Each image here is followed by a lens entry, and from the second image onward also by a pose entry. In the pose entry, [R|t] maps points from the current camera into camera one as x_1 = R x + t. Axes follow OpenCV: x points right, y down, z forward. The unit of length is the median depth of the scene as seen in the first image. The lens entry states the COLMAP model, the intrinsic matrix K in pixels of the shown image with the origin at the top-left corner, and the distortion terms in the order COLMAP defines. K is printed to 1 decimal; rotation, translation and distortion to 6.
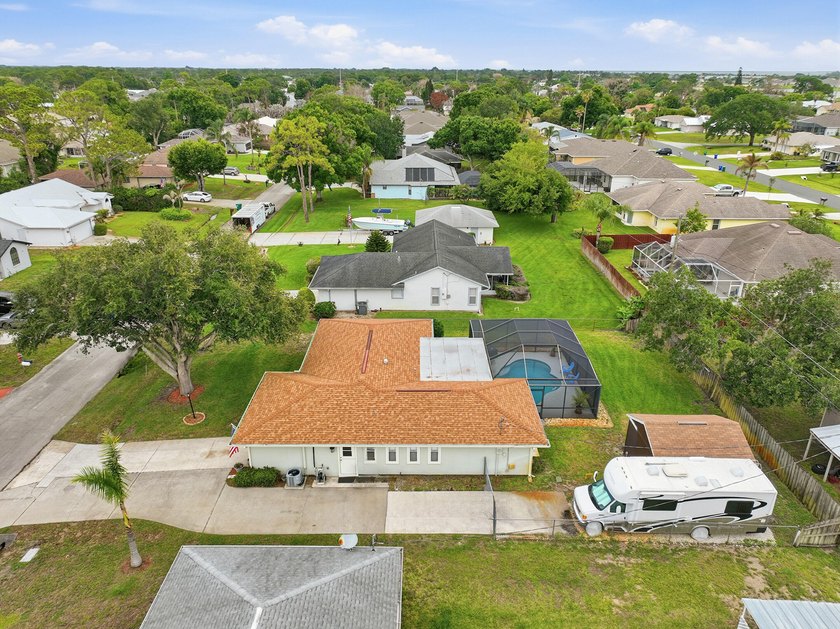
lens RADIAL K [[590.3, 0, 417.1], [0, 590.3, 316.5], [0, 0, 1]] dist [0.000248, 0.015386]
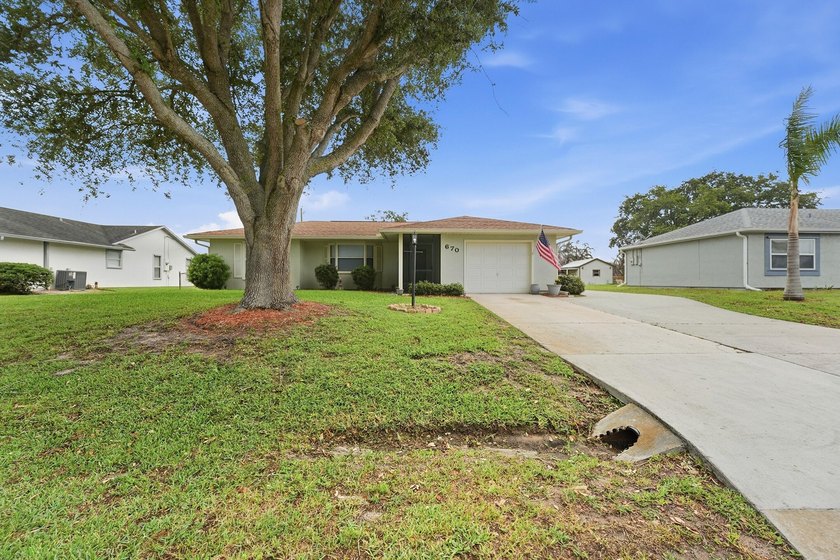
lens RADIAL K [[336.9, 0, 423.5], [0, 336.9, 278.8], [0, 0, 1]] dist [-0.004171, -0.000158]
pose [[-0.044617, 0.001464, 0.999003, -0.694692], [0.386261, 0.922252, 0.015900, 0.176537], [-0.921310, 0.386586, -0.041714, 1.144151]]
